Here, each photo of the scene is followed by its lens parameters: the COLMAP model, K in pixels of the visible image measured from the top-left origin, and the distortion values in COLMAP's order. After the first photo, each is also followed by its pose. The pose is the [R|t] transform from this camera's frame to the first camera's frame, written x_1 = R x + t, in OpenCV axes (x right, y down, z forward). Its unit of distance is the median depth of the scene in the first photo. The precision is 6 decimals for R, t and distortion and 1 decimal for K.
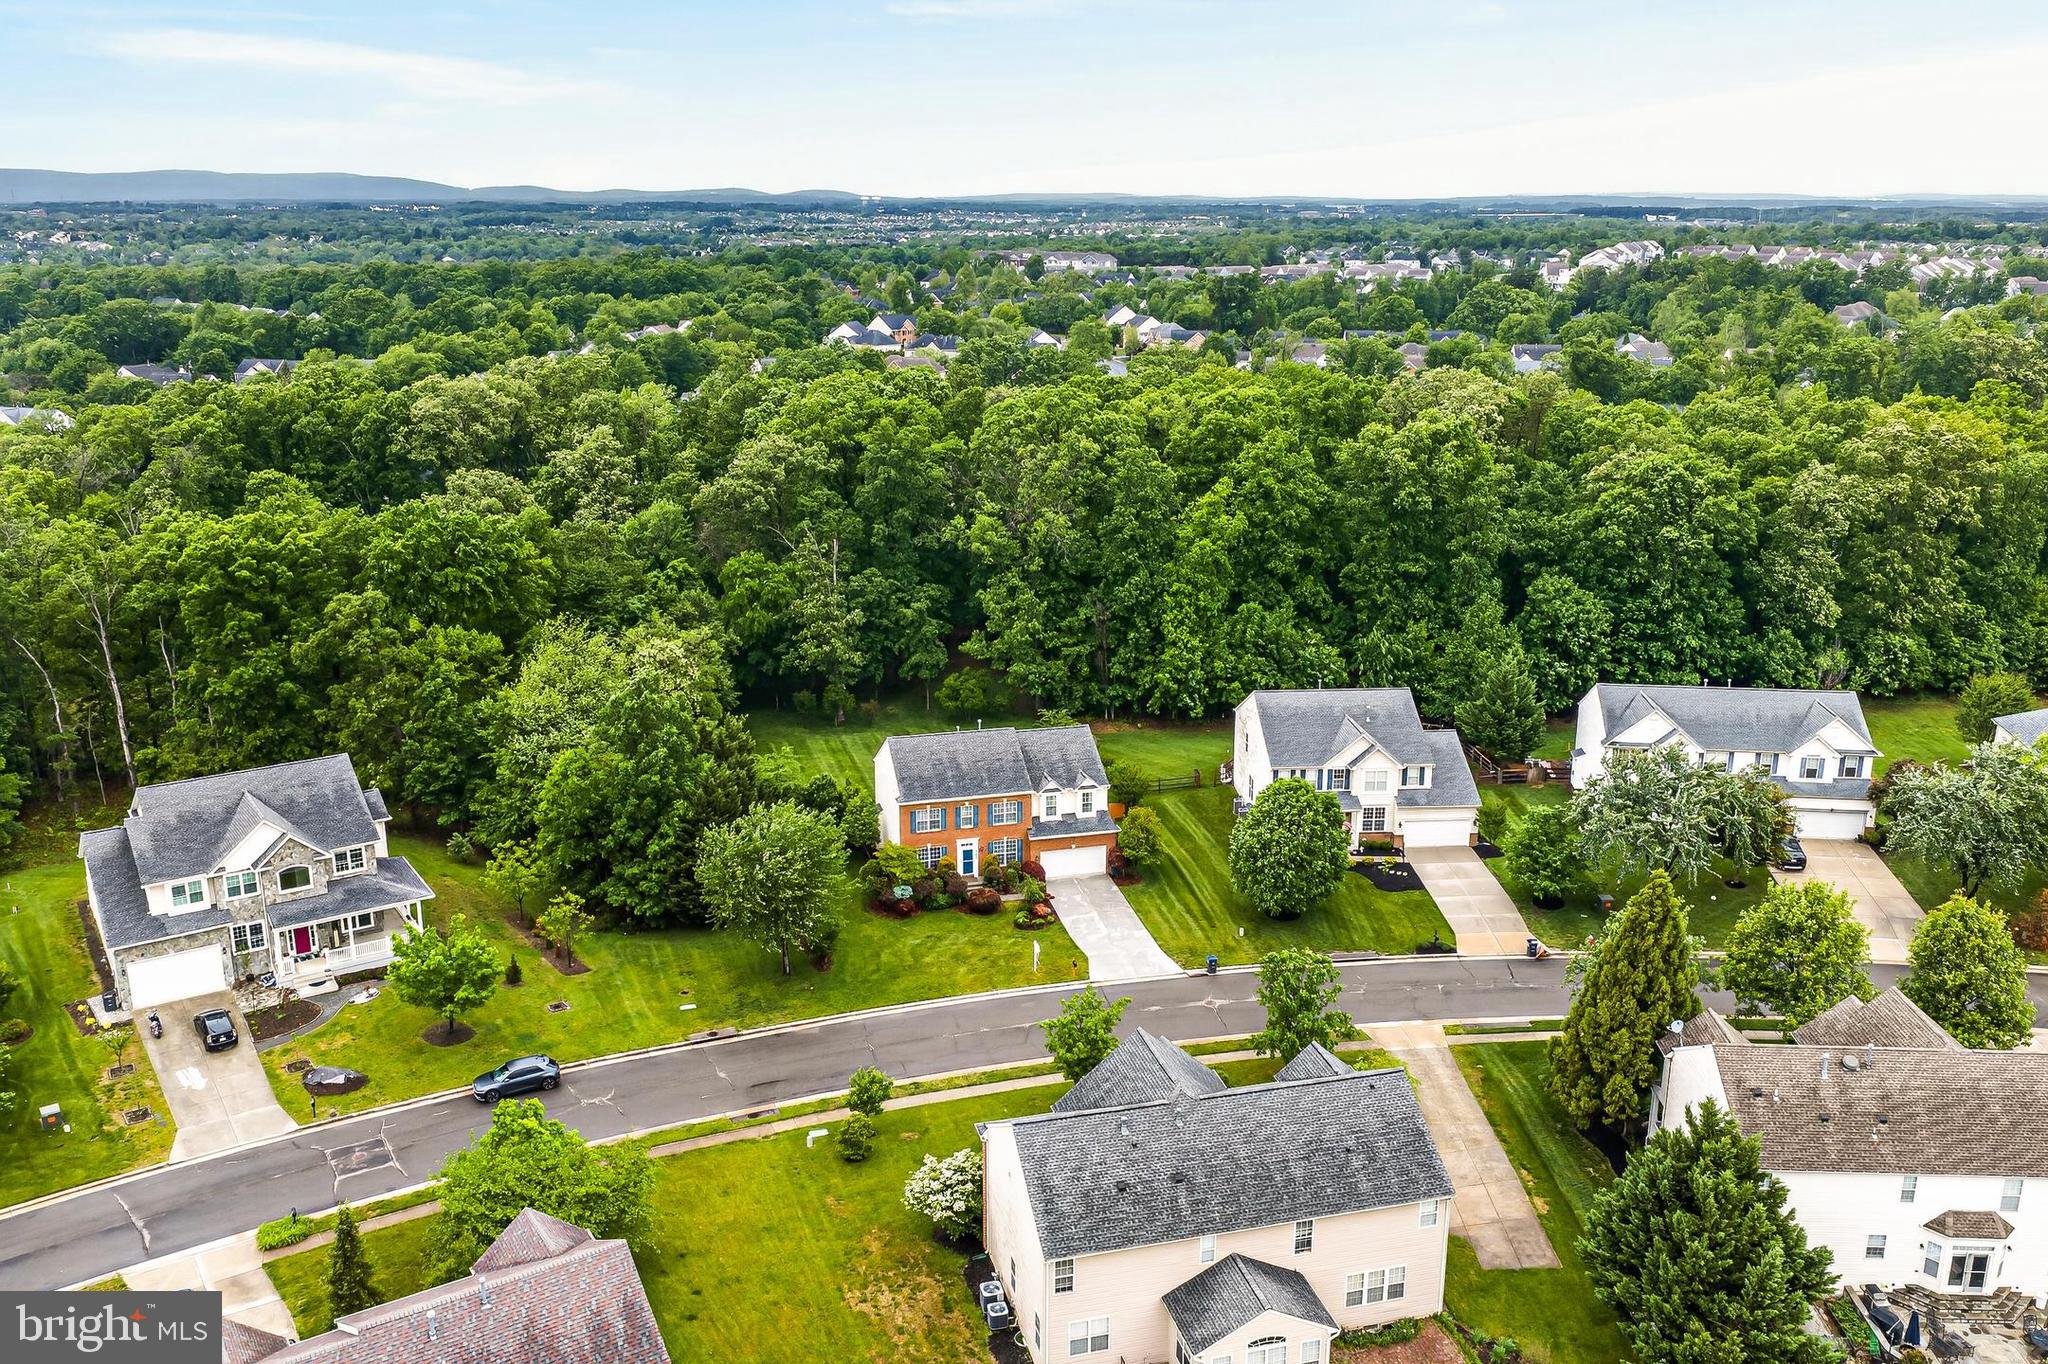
lens RADIAL K [[1671.0, 0, 1027.2], [0, 1671.0, 684.5], [0, 0, 1]] dist [0.004444, -0.001585]
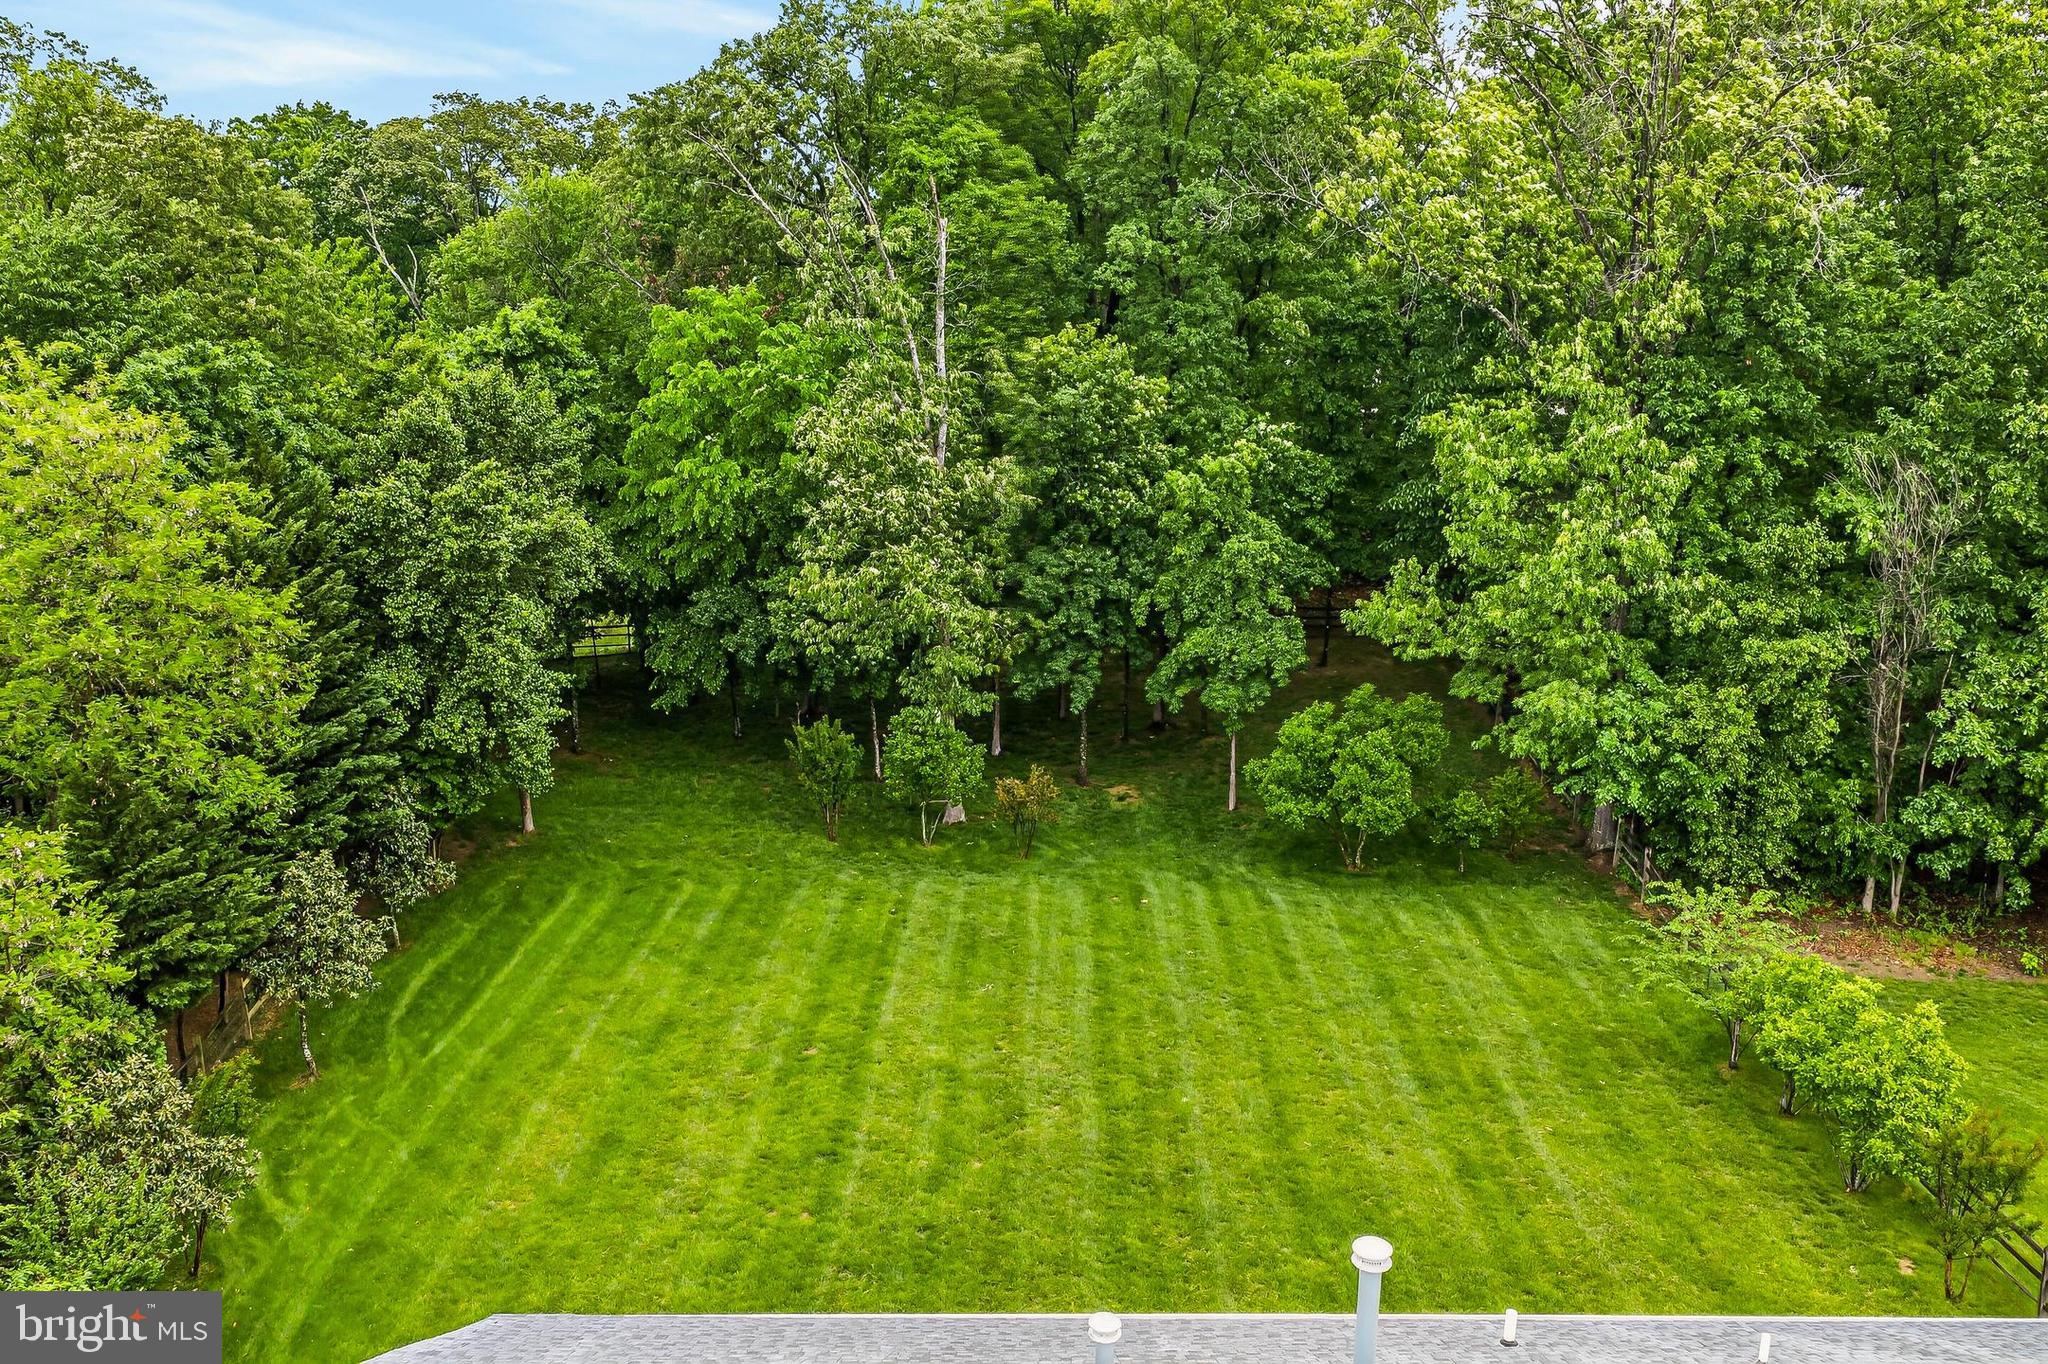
lens RADIAL K [[1700.6, 0, 1008.7], [0, 1700.6, 678.9], [0, 0, 1]] dist [-0.011660, 0.015788]
pose [[0.964352, 0.074952, -0.253785, -0.026325], [-0.078575, 0.996900, -0.004157, -0.006658], [0.252686, 0.023950, 0.967252, 0.872038]]
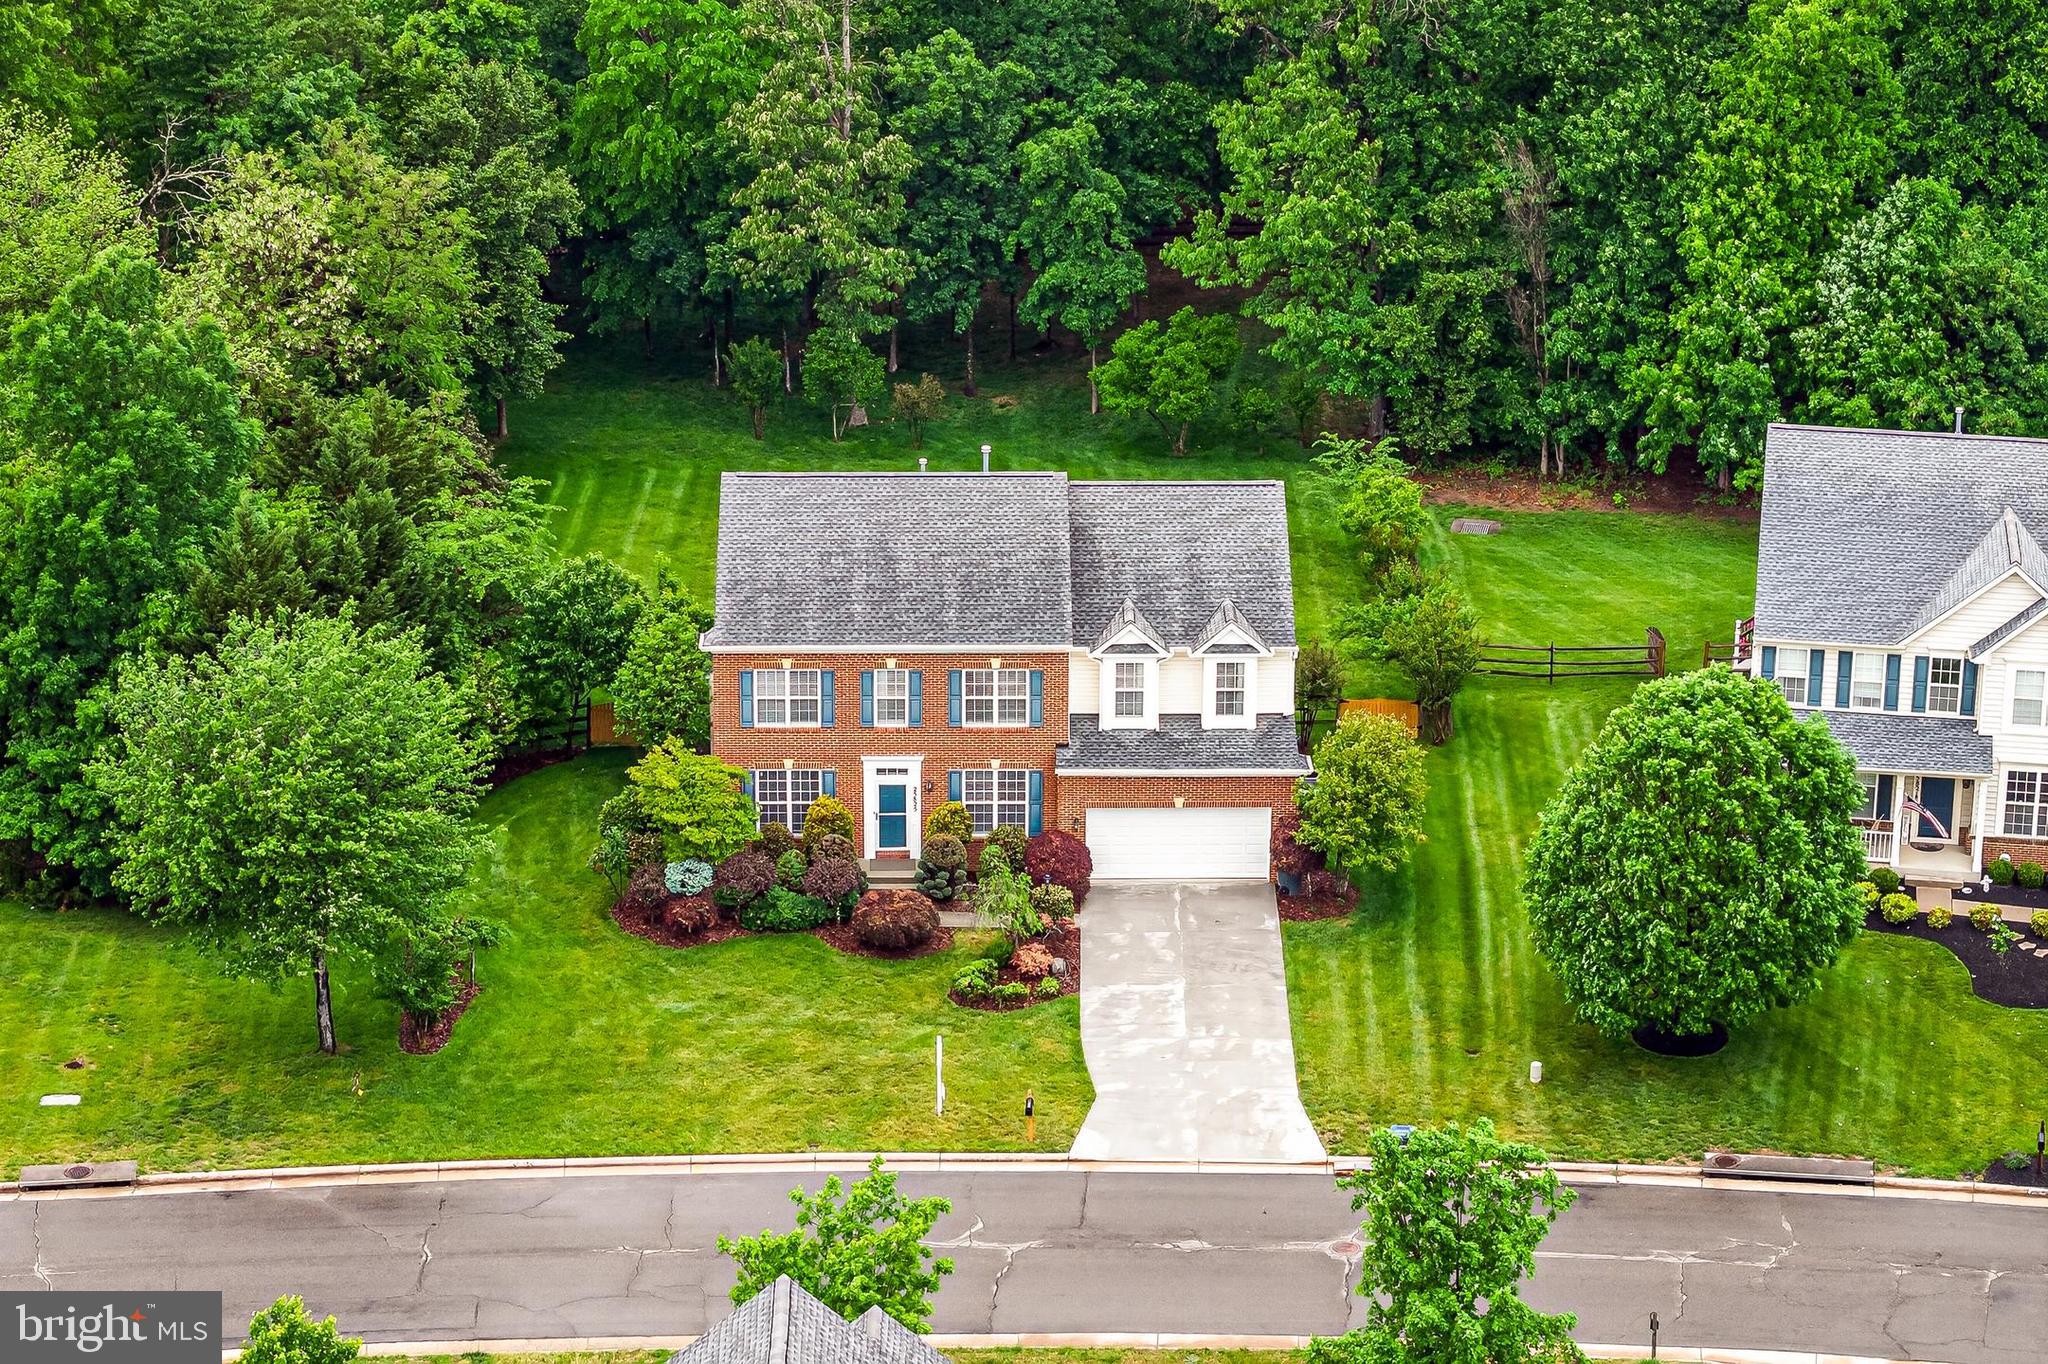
lens RADIAL K [[4457.3, 0, 913.6], [0, 4457.3, 632.1], [0, 0, 1]] dist [-0.219803, 0.000000]
pose [[0.964550, 0.084575, -0.249979, 0.201115], [-0.068019, 0.994924, 0.074157, -0.009831], [0.254982, -0.054525, 0.965407, 0.026071]]
